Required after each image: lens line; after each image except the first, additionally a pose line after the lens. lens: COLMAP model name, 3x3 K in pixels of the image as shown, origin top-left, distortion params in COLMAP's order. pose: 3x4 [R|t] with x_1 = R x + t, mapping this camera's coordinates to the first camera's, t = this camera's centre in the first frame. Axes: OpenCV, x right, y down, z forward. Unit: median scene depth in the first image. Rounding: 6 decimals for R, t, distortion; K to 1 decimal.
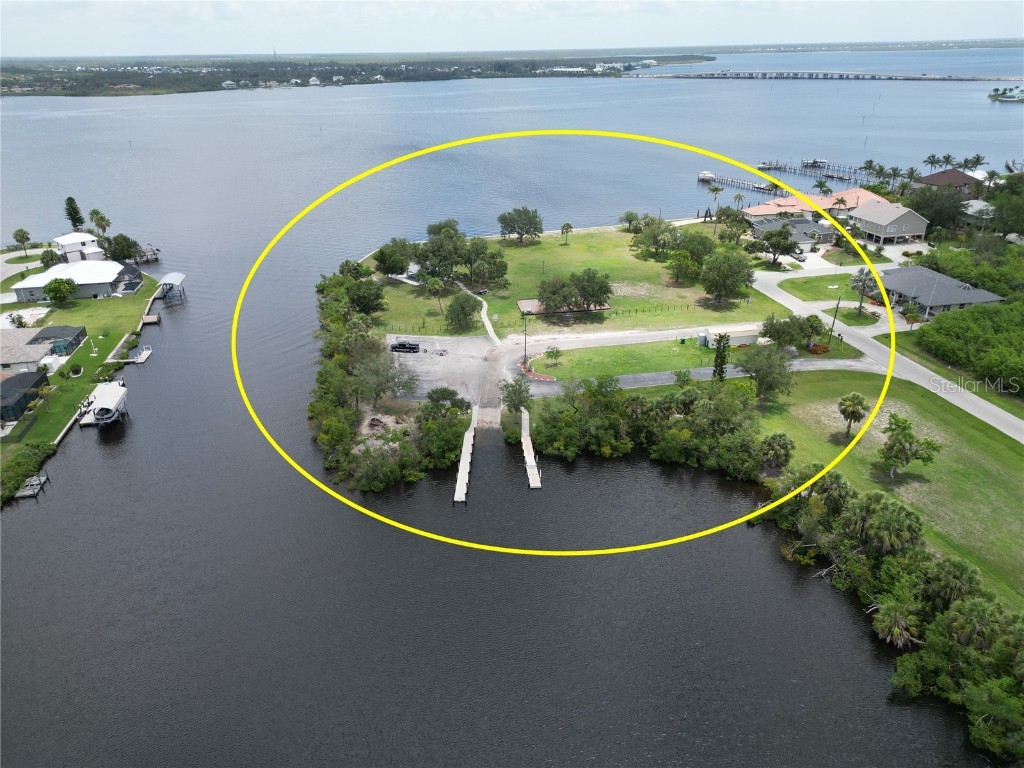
lens RADIAL K [[710.0, 0, 505.0], [0, 710.0, 384.5], [0, 0, 1]] dist [0.079722, -0.082611]
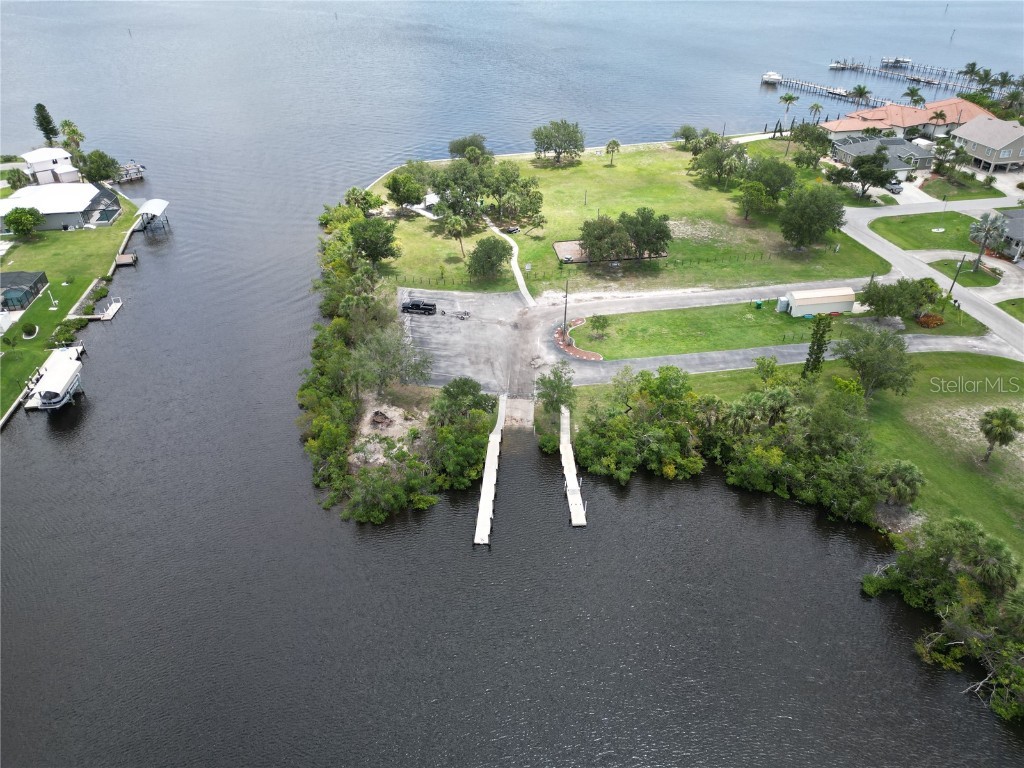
lens RADIAL K [[710.0, 0, 505.0], [0, 710.0, 384.5], [0, 0, 1]] dist [0.079722, -0.082611]
pose [[0.999208, 0.022561, -0.032774, -0.010063], [-0.017979, 0.990825, 0.133952, -0.069725], [0.035495, -0.133257, 0.990446, 0.153990]]
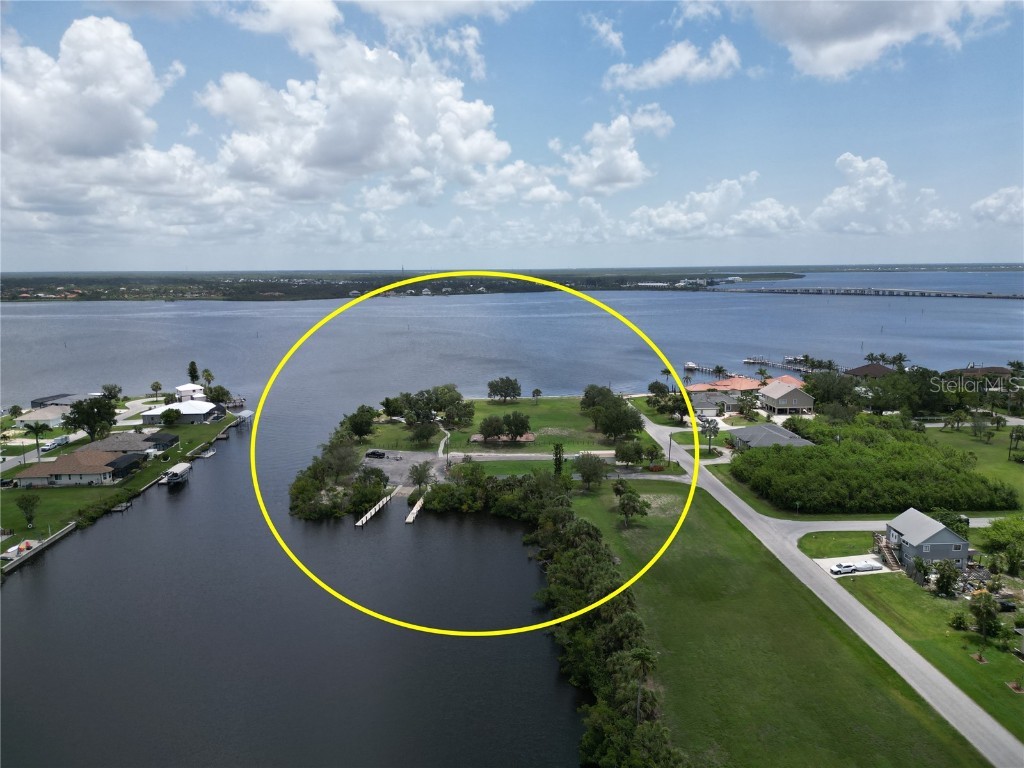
lens RADIAL K [[710.0, 0, 505.0], [0, 710.0, 384.5], [0, 0, 1]] dist [0.079722, -0.082611]
pose [[0.988841, 0.032739, -0.145331, 0.302321], [-0.070537, 0.962163, -0.263187, 0.160311], [0.131216, 0.270501, 0.953736, -0.367682]]
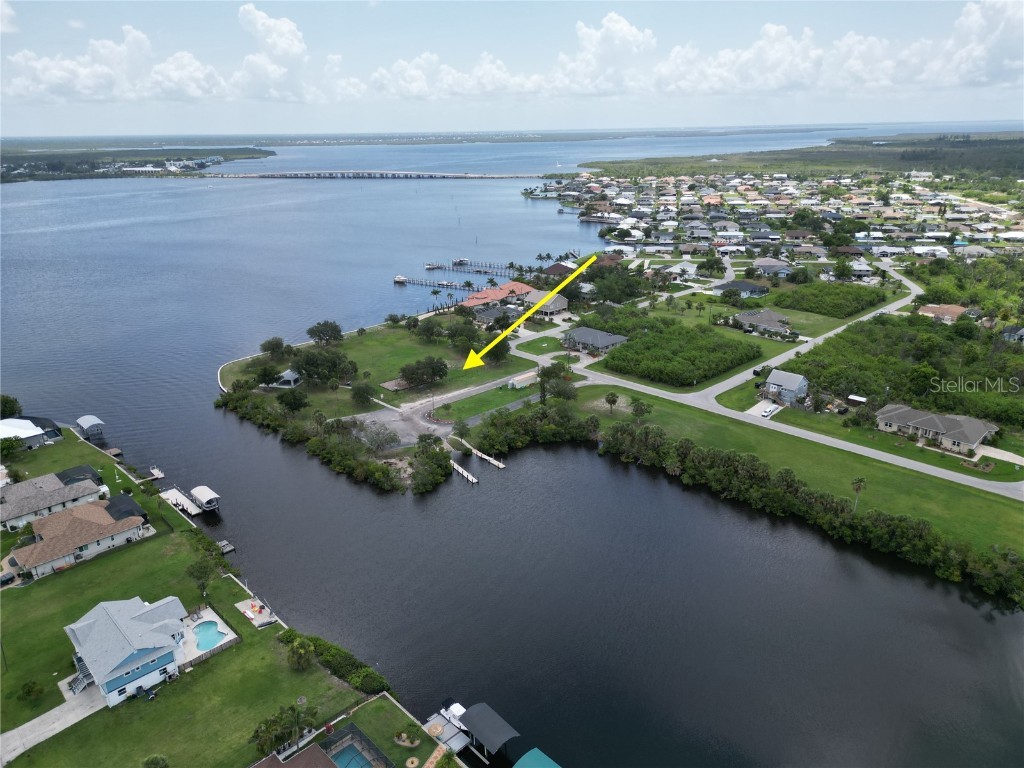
lens RADIAL K [[710.0, 0, 505.0], [0, 710.0, 384.5], [0, 0, 1]] dist [0.079722, -0.082611]
pose [[0.839216, -0.178247, 0.513755, -0.570211], [0.230988, 0.972133, -0.040037, 0.001971], [-0.492301, 0.152271, 0.857002, -0.436202]]
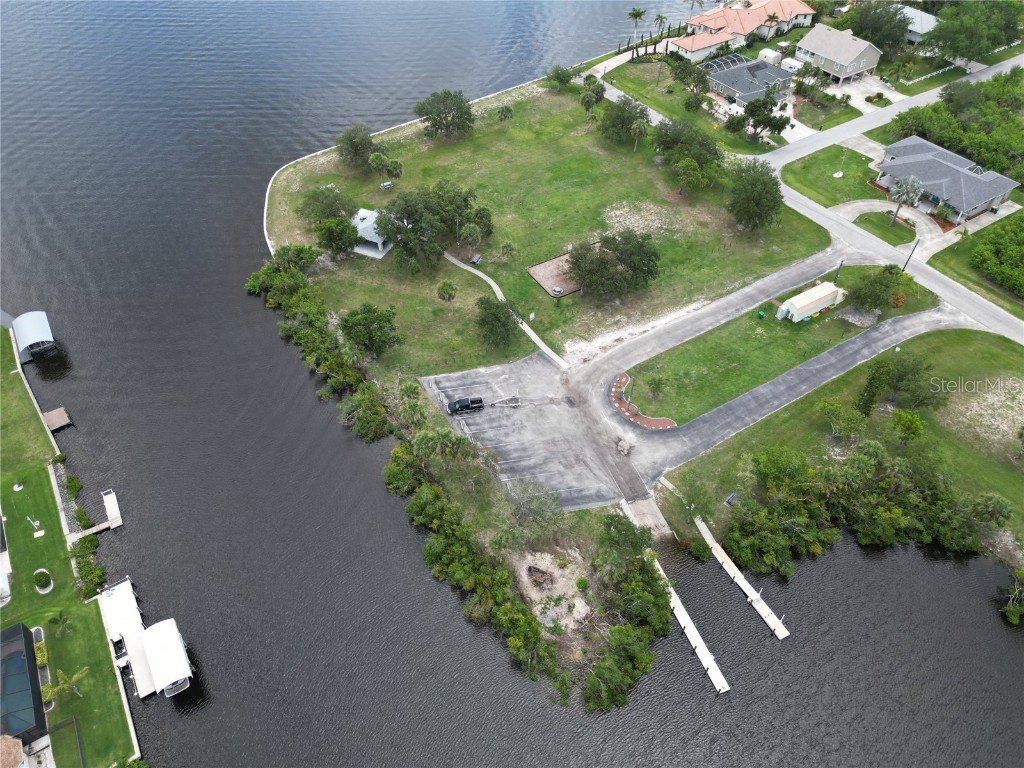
lens RADIAL K [[710.0, 0, 505.0], [0, 710.0, 384.5], [0, 0, 1]] dist [0.079722, -0.082611]
pose [[0.934382, -0.255225, 0.248578, -0.265012], [0.151806, 0.916422, 0.370304, -0.329744], [-0.322314, -0.308269, 0.895033, 0.258612]]
